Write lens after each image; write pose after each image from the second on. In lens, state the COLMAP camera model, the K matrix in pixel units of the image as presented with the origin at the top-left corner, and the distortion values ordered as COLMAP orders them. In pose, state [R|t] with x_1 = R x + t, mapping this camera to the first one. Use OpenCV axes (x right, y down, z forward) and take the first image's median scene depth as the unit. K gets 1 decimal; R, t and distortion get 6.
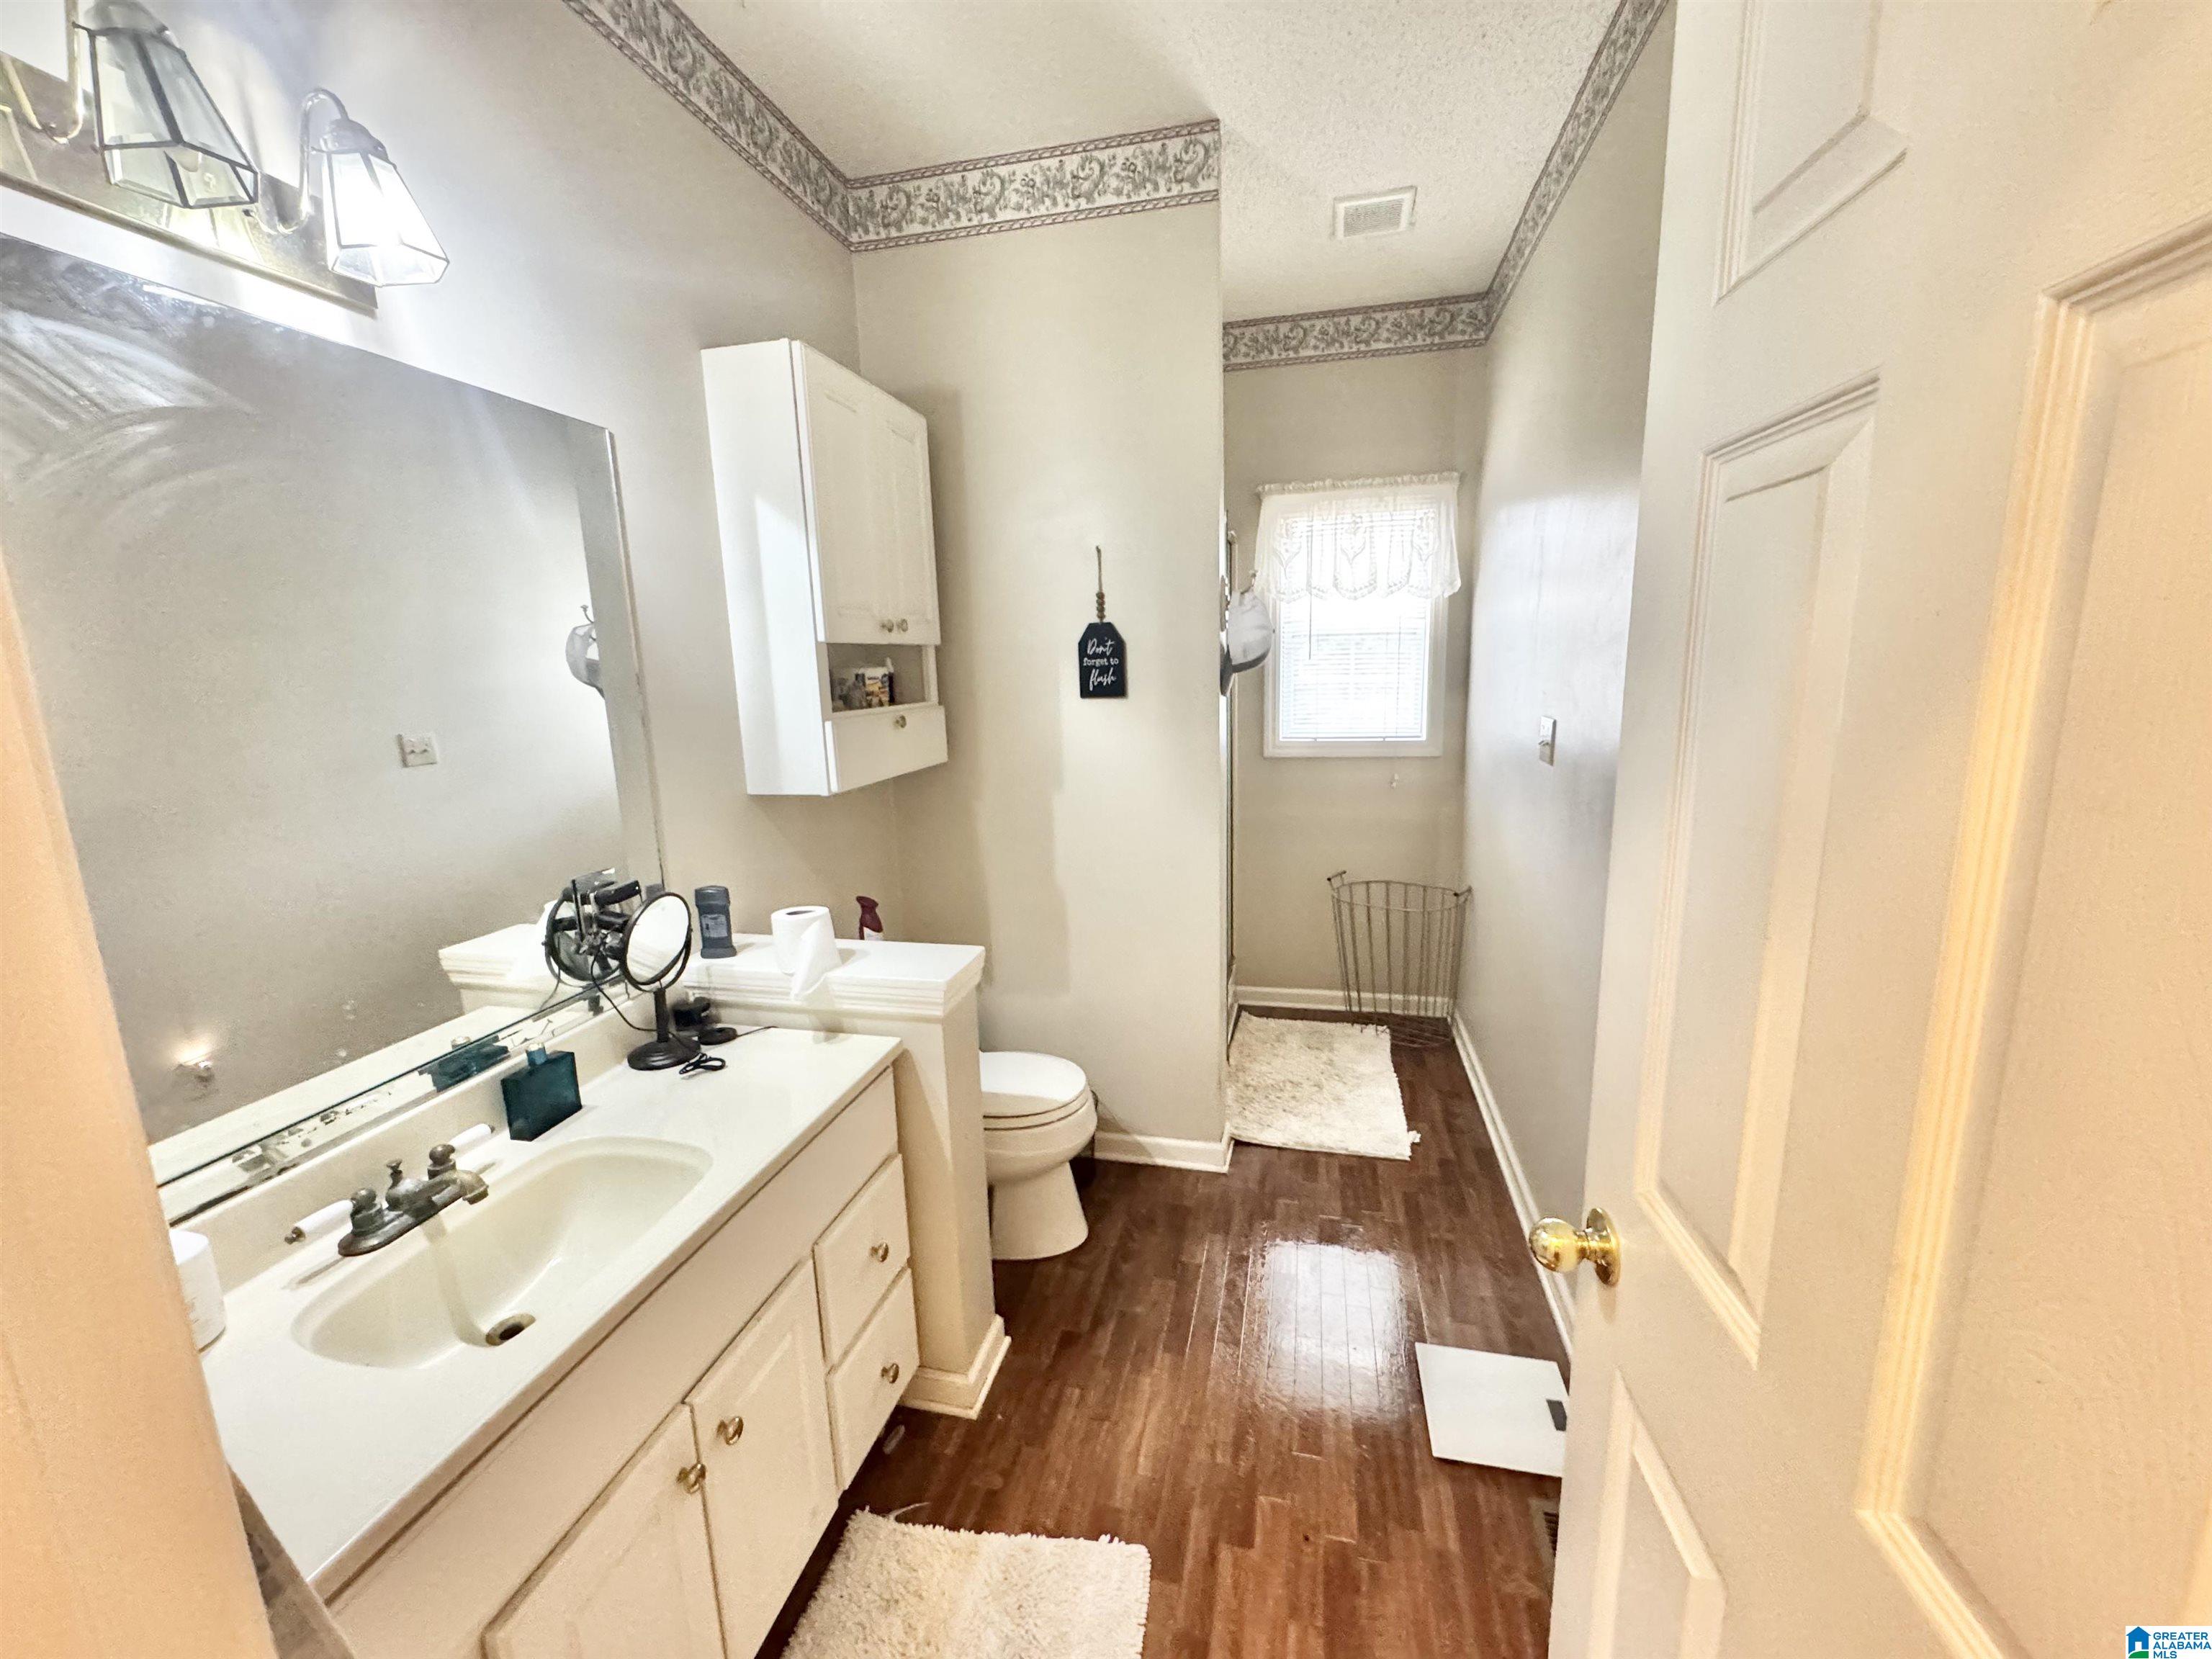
lens RADIAL K [[883.9, 0, 1106.0], [0, 883.9, 829.5], [0, 0, 1]] dist [-0.025953, -0.000069]
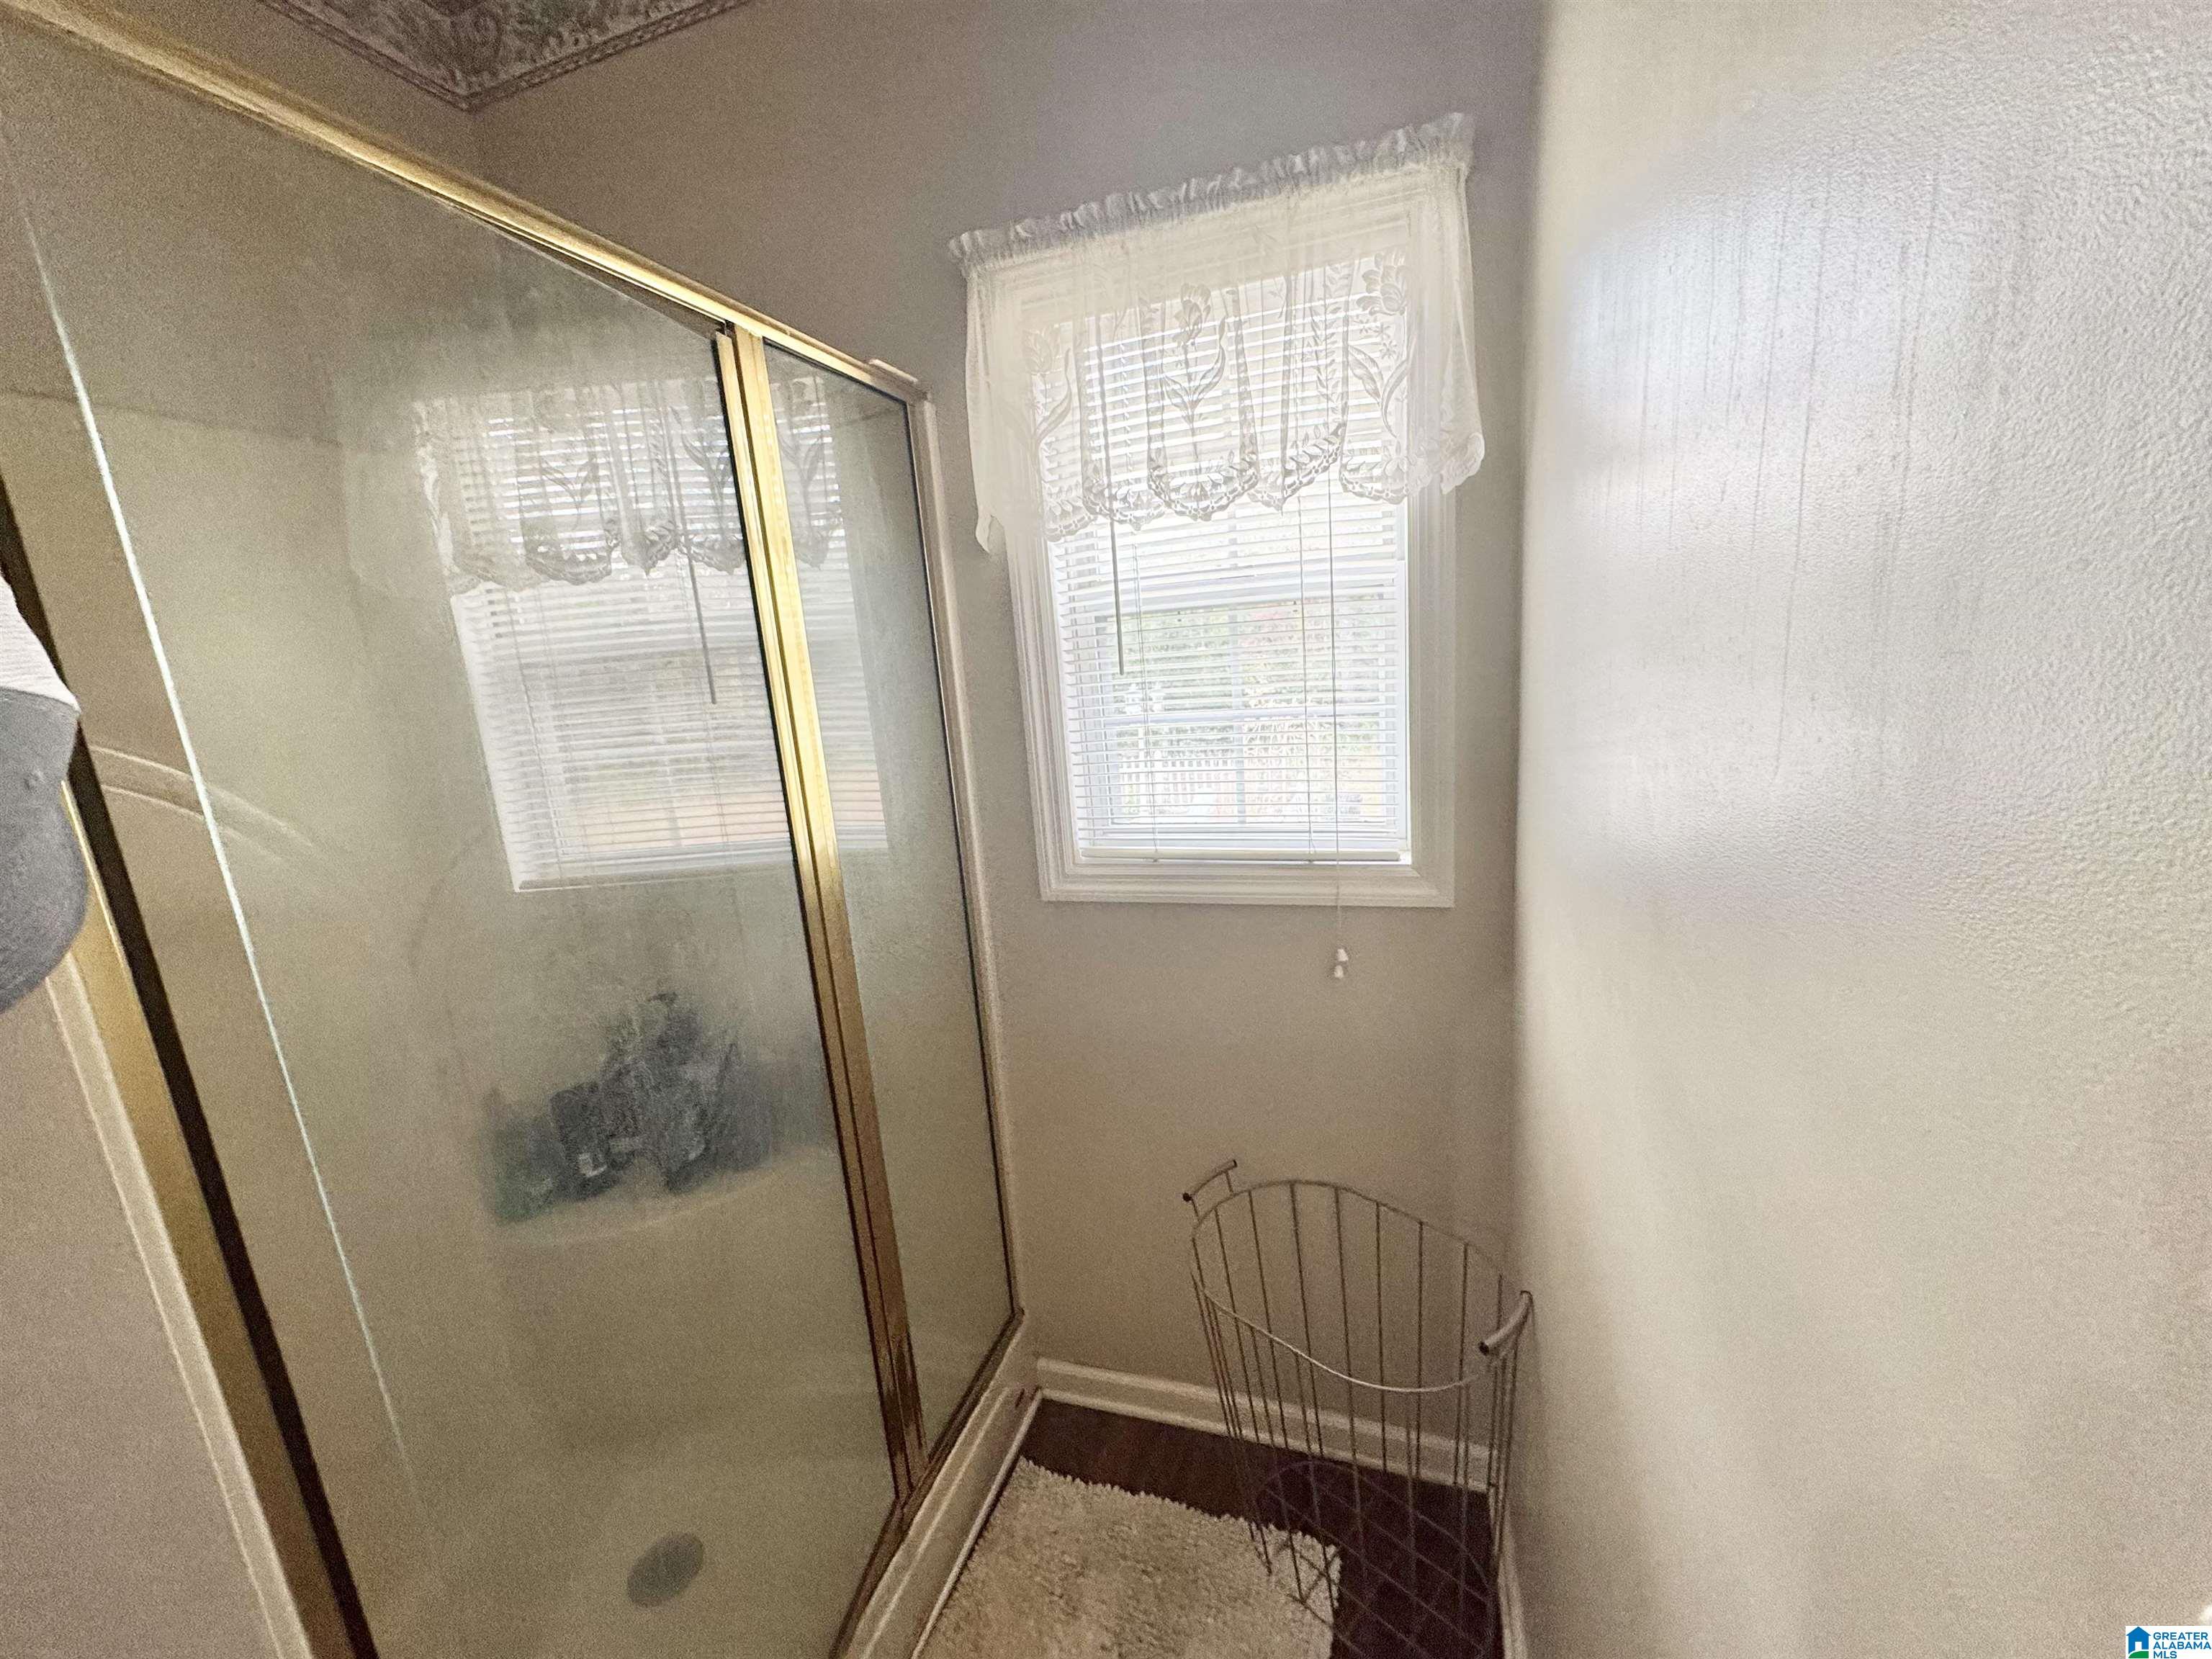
lens RADIAL K [[883.9, 0, 1106.0], [0, 883.9, 829.5], [0, 0, 1]] dist [-0.025953, -0.000069]
pose [[0.997851, -0.027951, -0.059271, 0.248266], [0.027949, 0.999609, -0.000852, -0.121817], [0.059272, -0.000806, 0.998242, 0.592414]]
